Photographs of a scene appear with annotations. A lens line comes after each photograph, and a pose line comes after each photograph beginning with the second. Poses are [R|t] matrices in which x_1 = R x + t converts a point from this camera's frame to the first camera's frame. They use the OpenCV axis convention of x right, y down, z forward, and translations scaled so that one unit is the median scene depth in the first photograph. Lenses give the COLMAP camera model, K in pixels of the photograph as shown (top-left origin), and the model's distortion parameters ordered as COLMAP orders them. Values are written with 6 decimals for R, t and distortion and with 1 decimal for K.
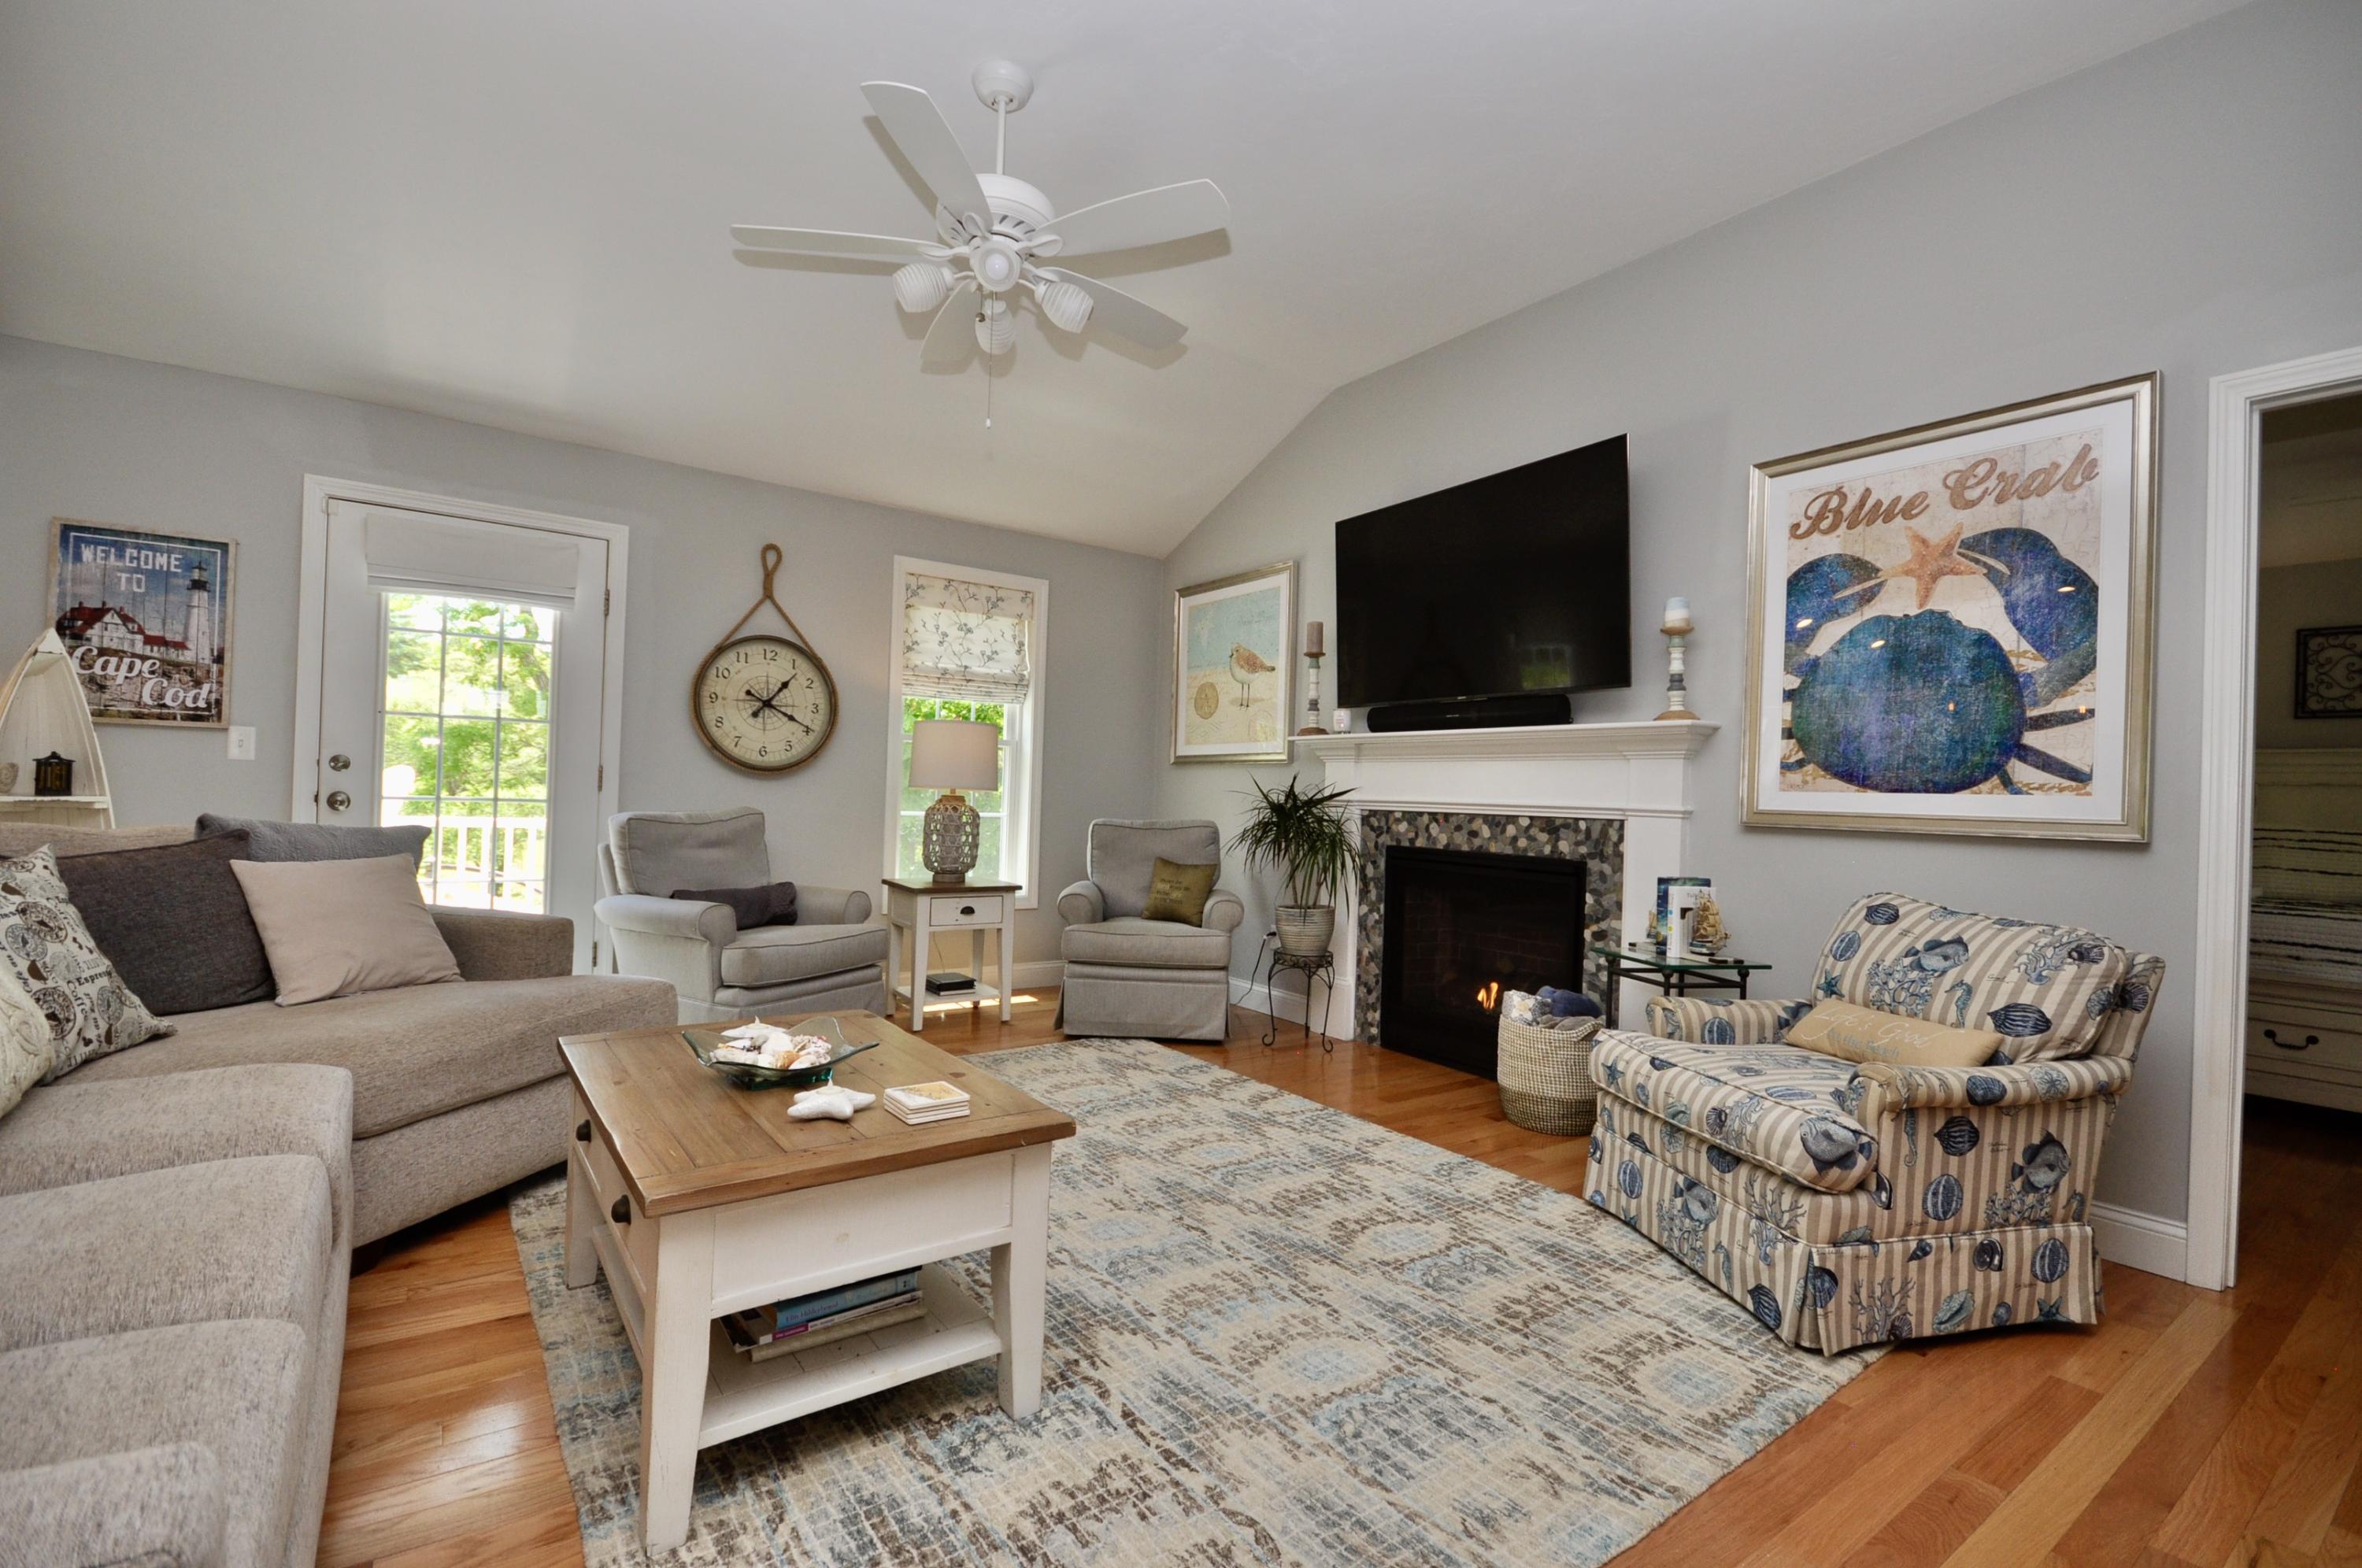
lens RADIAL K [[1034.7, 0, 1168.7], [0, 1034.7, 795.4], [0, 0, 1]] dist [0.005949, -0.009582]
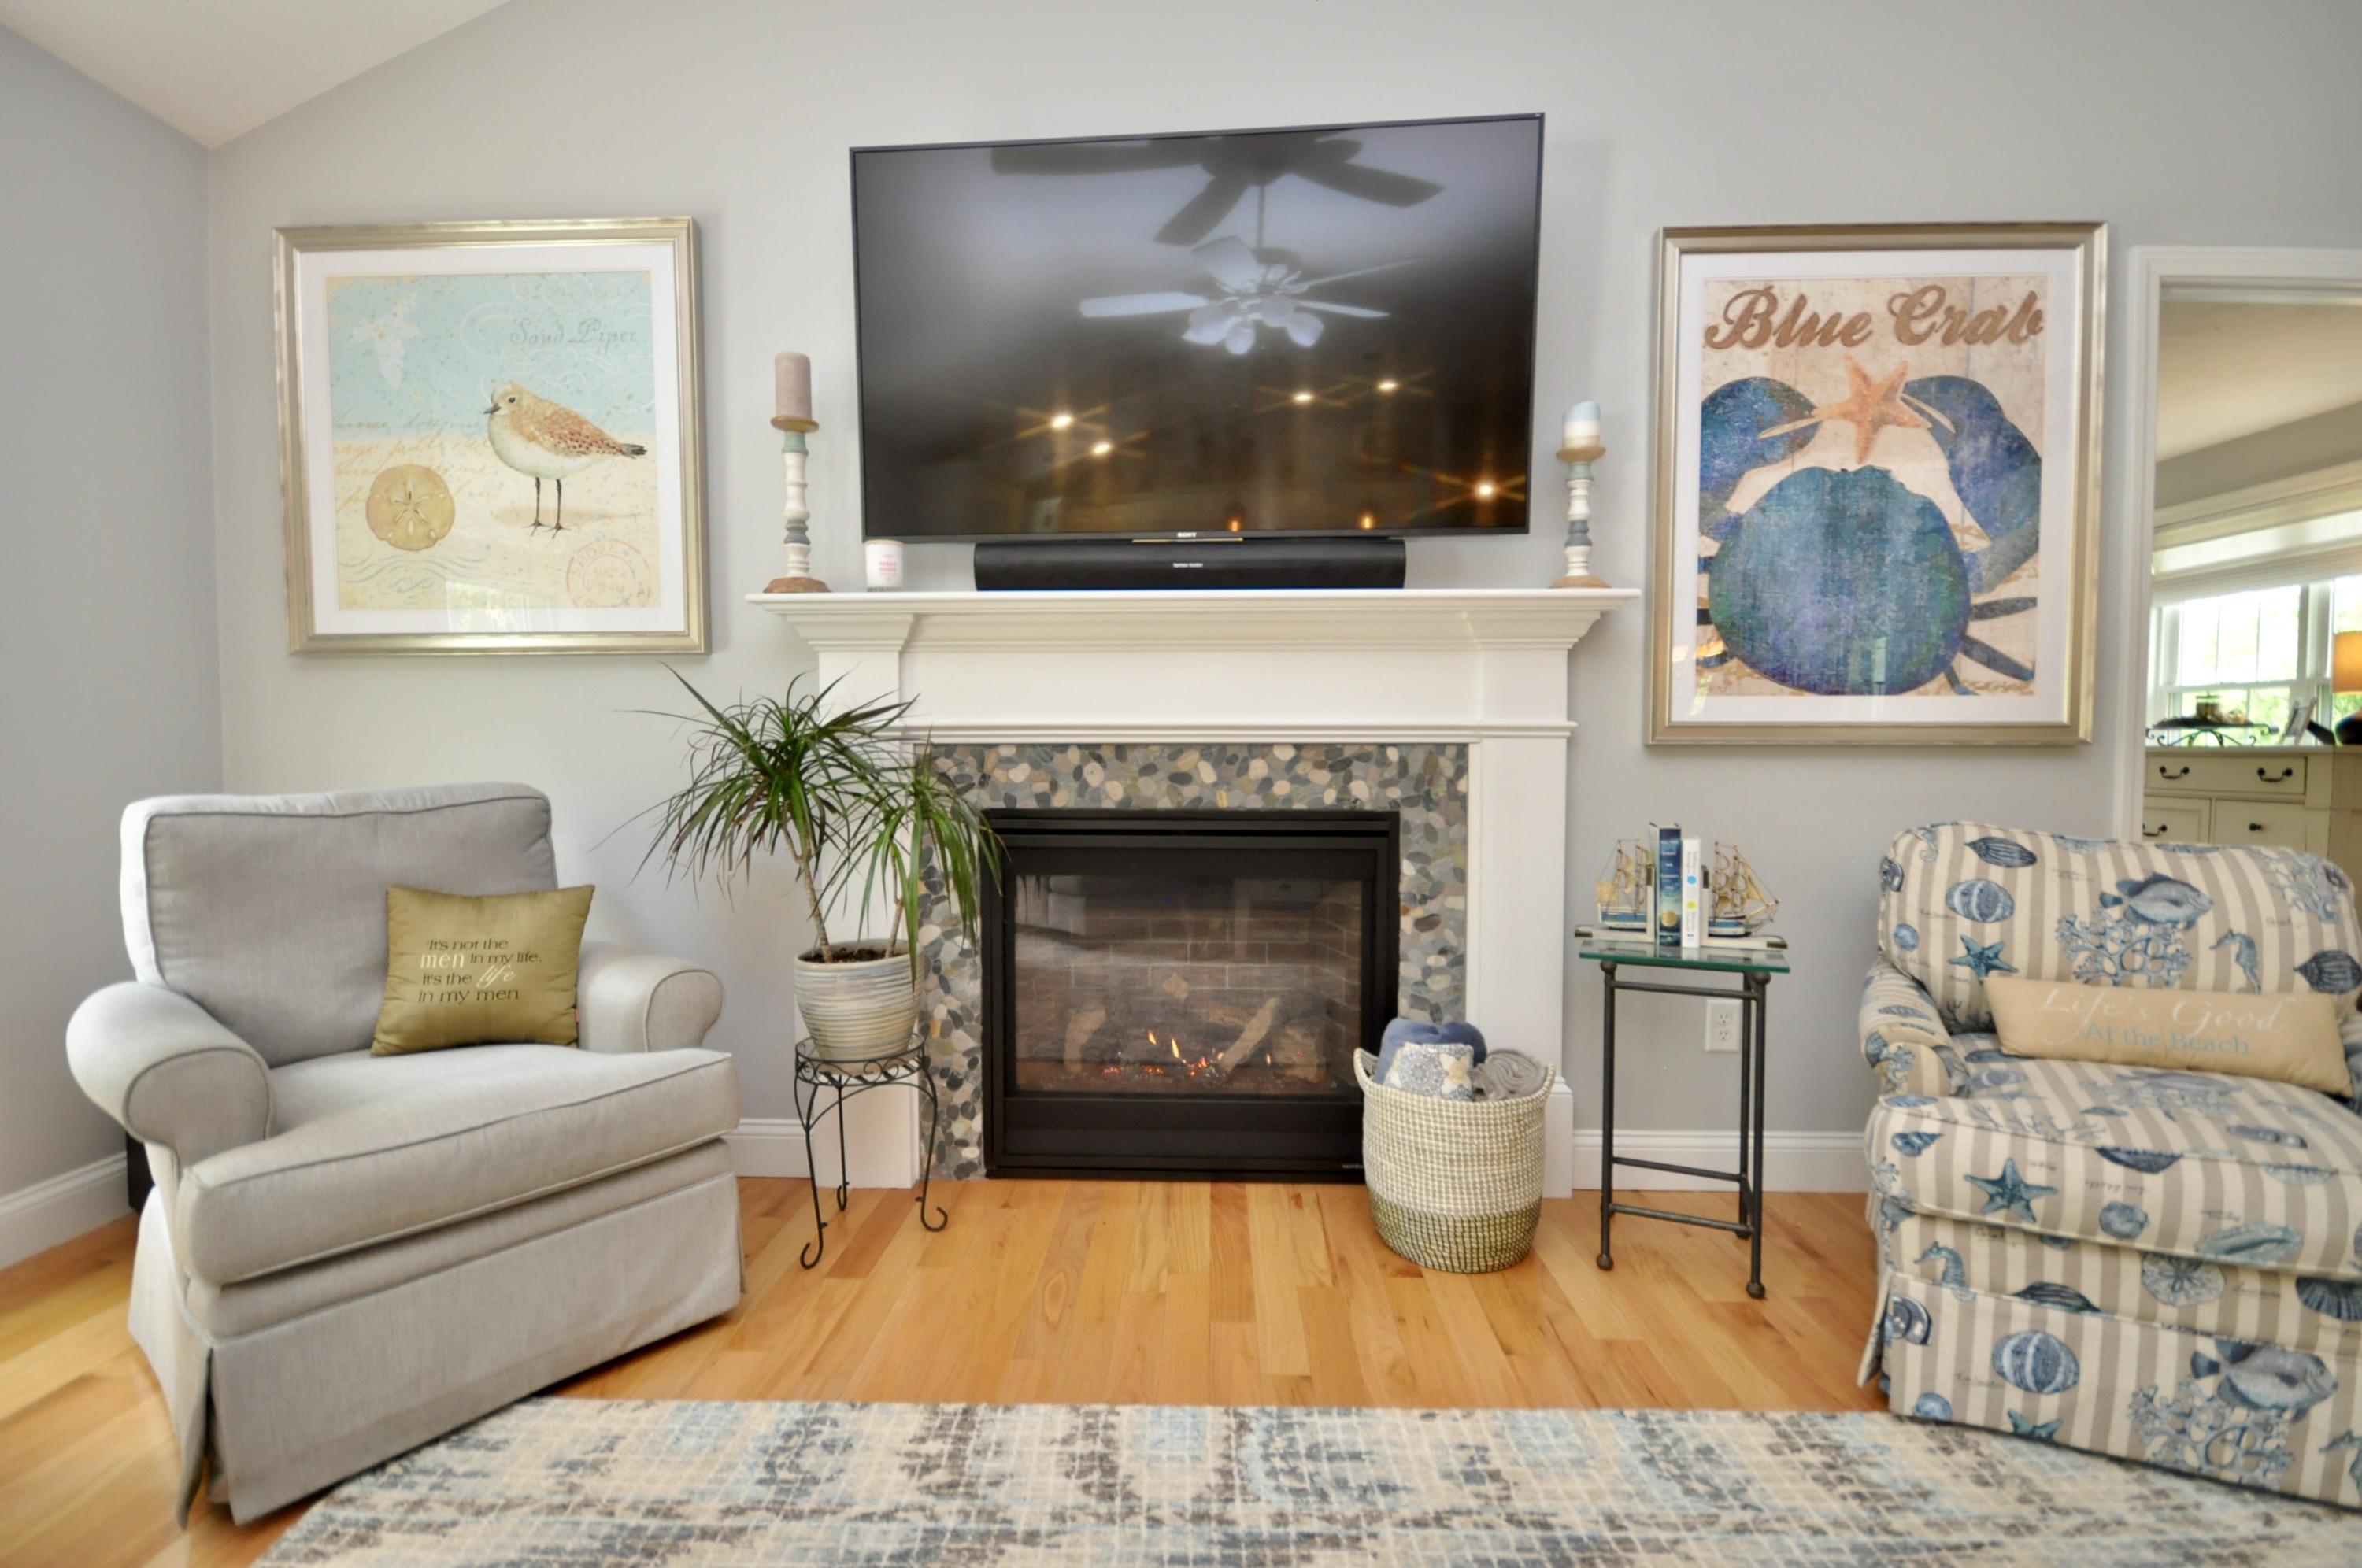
lens RADIAL K [[1034.7, 0, 1171.0], [0, 1034.7, 794.4], [0, 0, 1]] dist [0.005949, -0.009582]
pose [[0.600811, -0.068536, 0.796448, -0.210082], [0.019525, 0.997279, 0.071089, 0.005940], [-0.799153, -0.027161, 0.600514, 0.803786]]
